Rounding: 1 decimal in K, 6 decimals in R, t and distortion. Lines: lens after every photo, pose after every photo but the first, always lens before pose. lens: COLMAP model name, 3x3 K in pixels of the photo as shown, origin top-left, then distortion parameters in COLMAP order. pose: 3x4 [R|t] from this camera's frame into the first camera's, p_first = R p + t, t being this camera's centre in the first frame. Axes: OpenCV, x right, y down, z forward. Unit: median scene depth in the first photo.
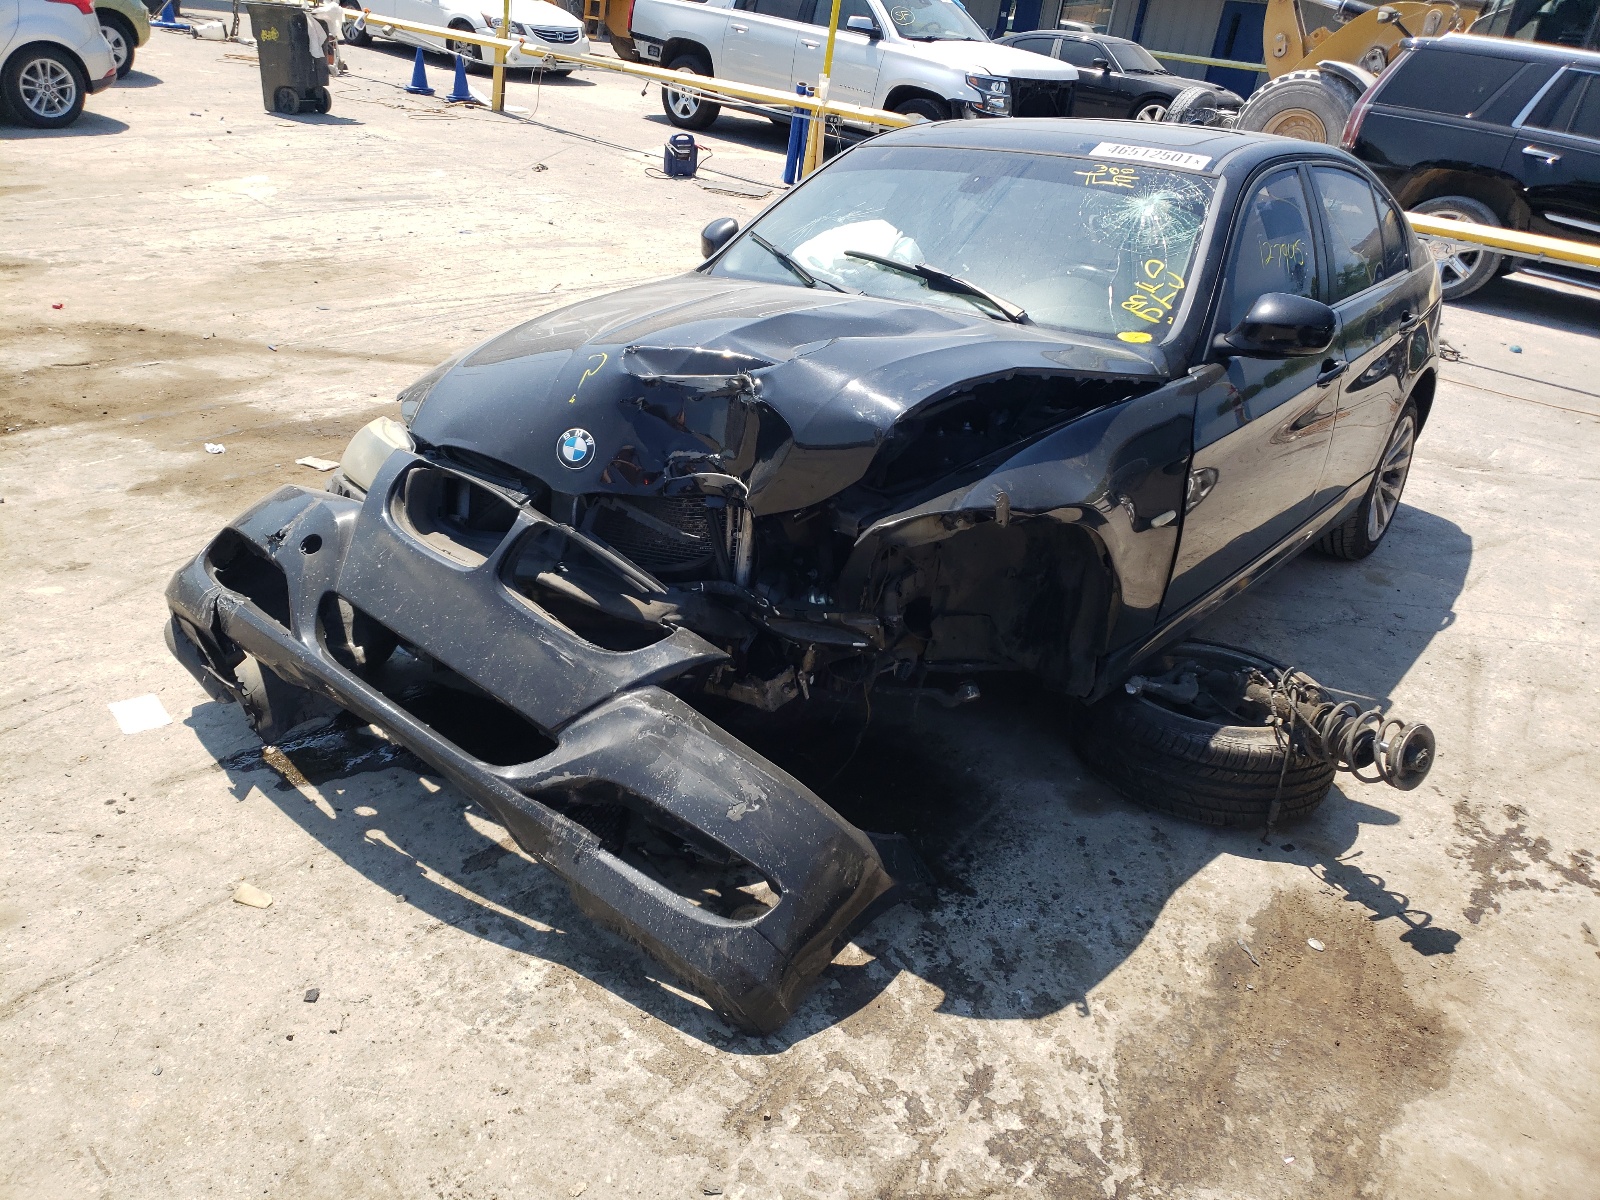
lens RADIAL K [[1158.9, 0, 793.1], [0, 1158.9, 596.9], [0, 0, 1]] dist [-0.003775, -0.008857]
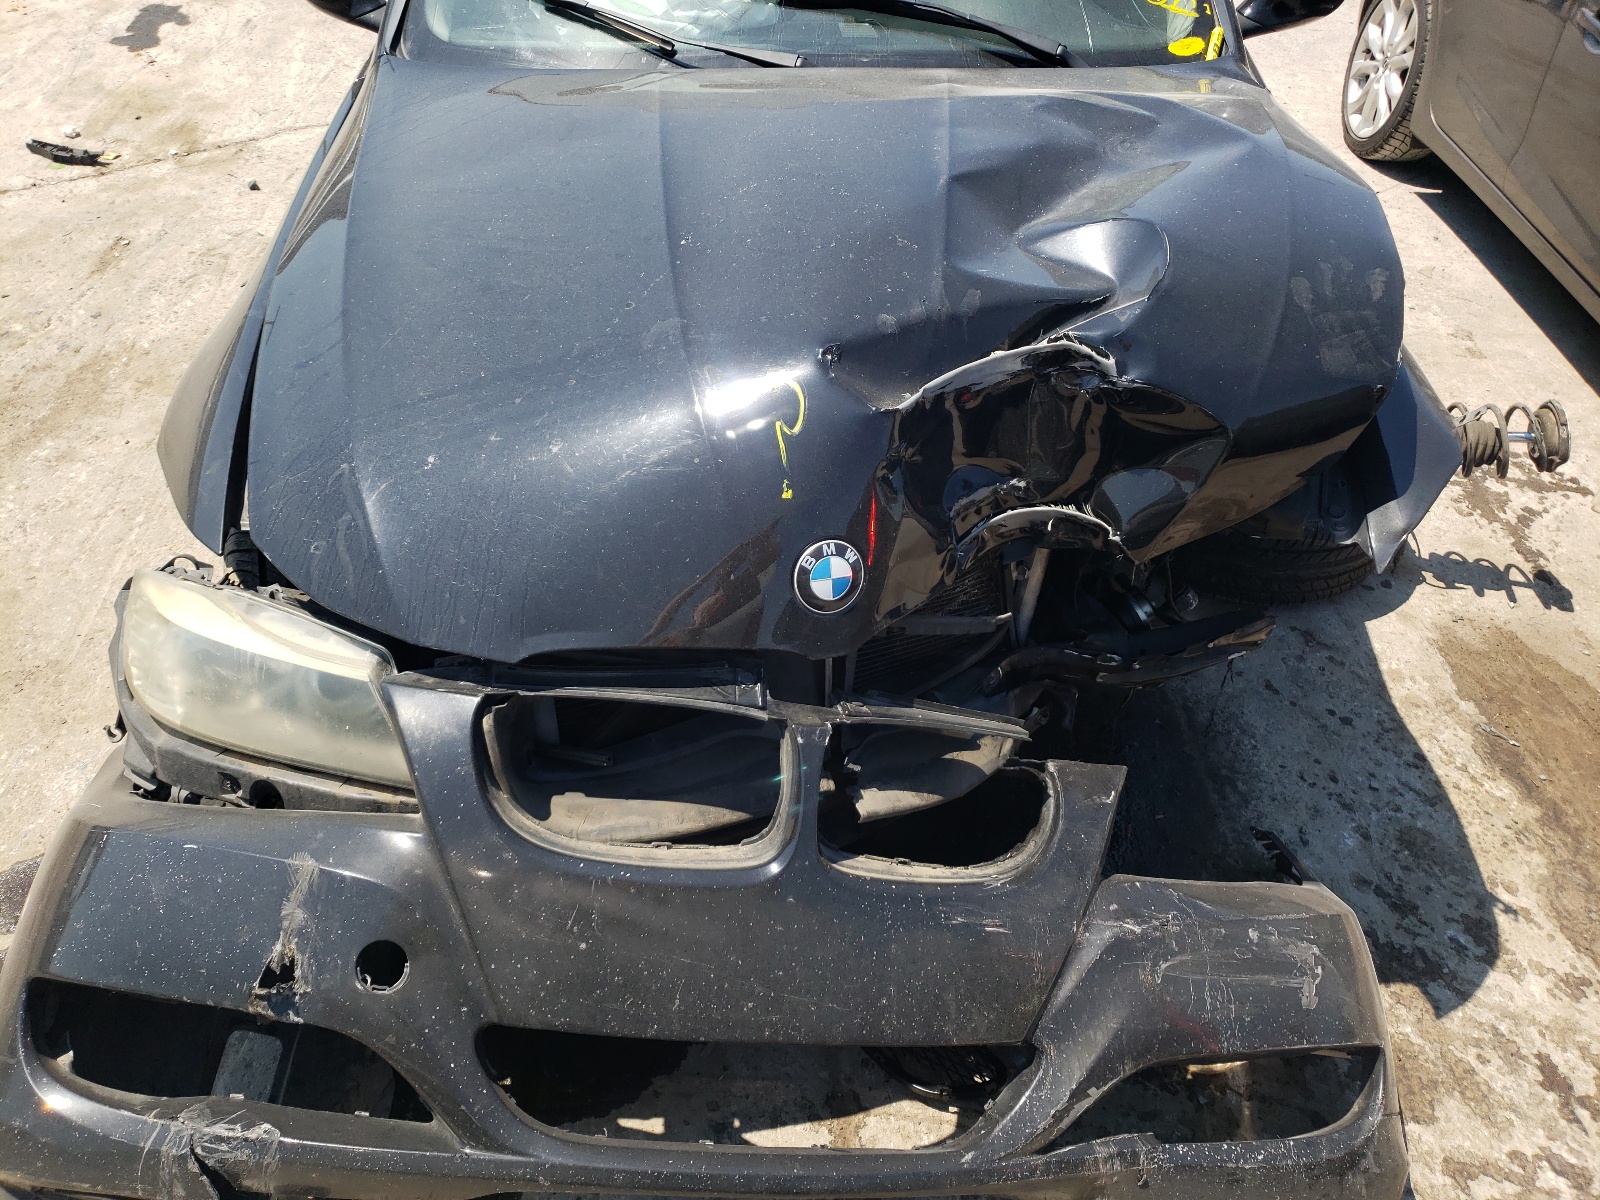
lens RADIAL K [[1158.9, 0, 793.1], [0, 1158.9, 596.9], [0, 0, 1]] dist [-0.003775, -0.008857]
pose [[0.817169, -0.427859, 0.386227, -0.403855], [0.286086, 0.882777, 0.372640, -0.317359], [-0.500389, -0.194015, 0.843782, 0.547787]]
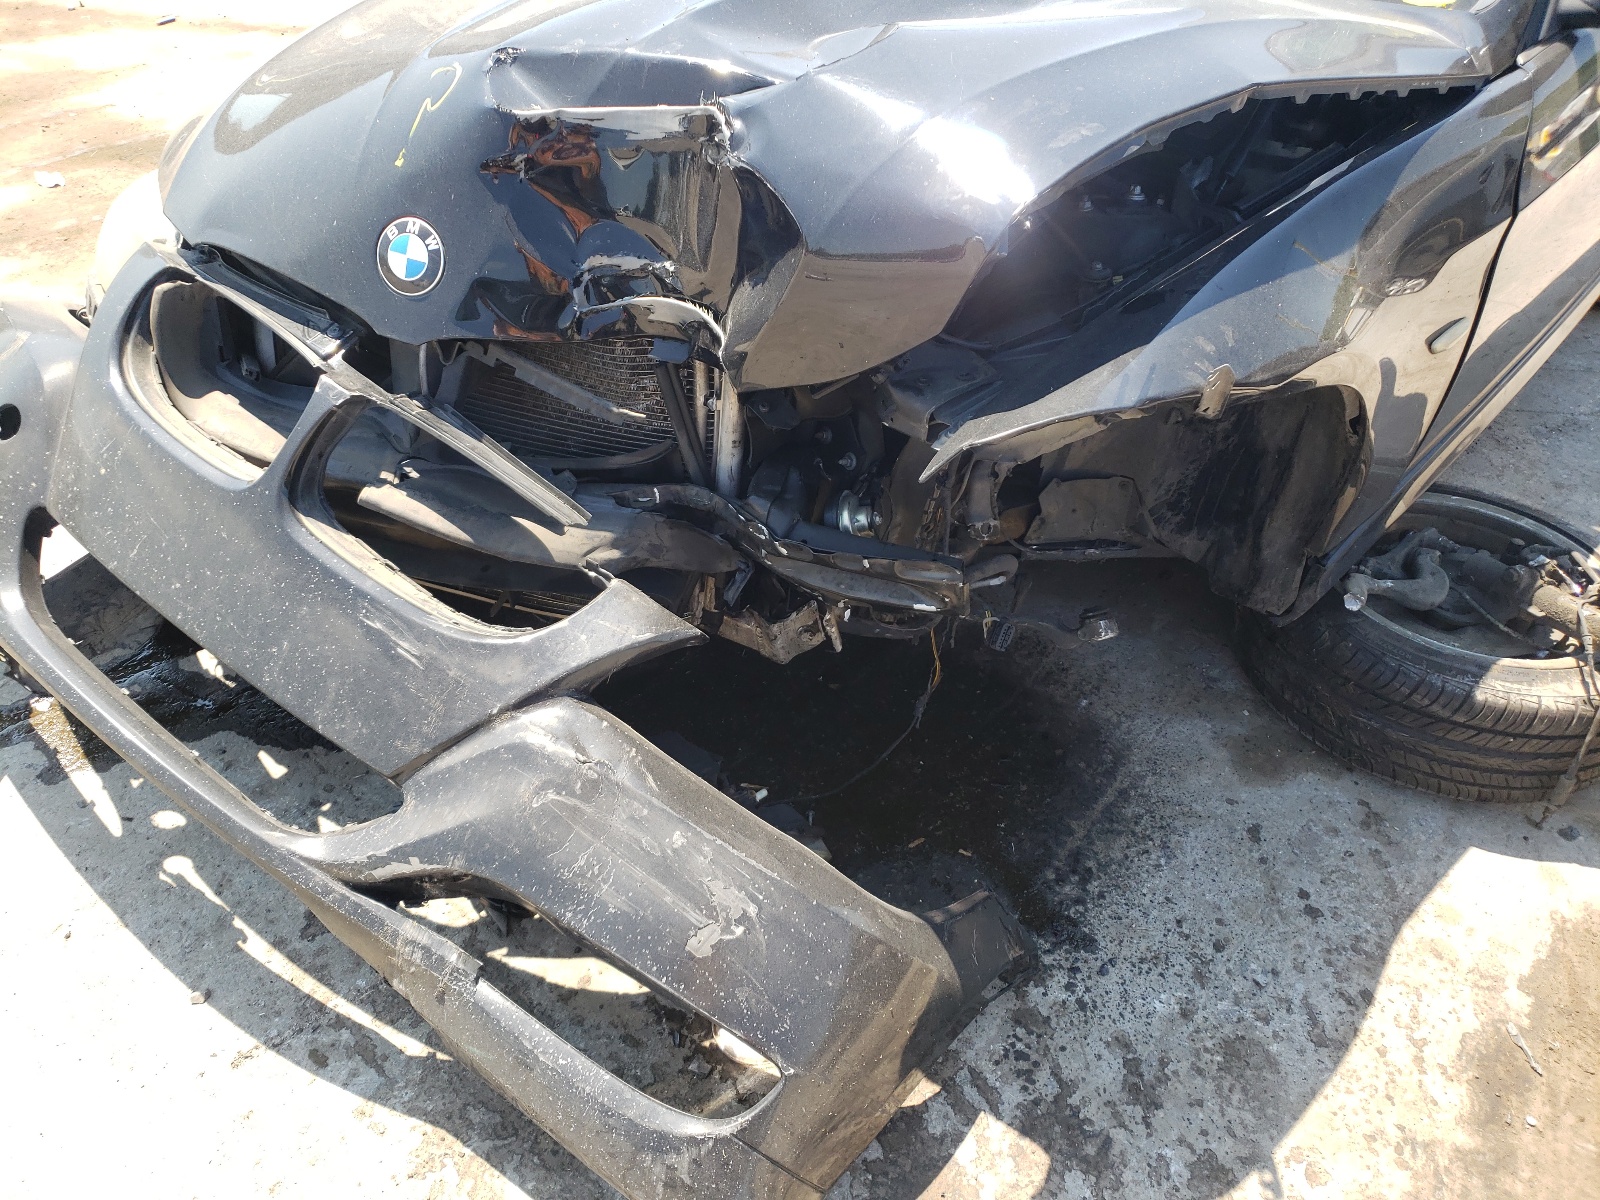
lens RADIAL K [[1194.4, 0, 774.0], [0, 1194.4, 618.0], [0, 0, 1]] dist [0.004553, 0.002199]
pose [[0.997819, 0.007937, -0.065528, 0.020677], [0.009946, 0.963332, 0.268127, -0.111322], [0.065253, -0.268194, 0.961152, 0.418411]]
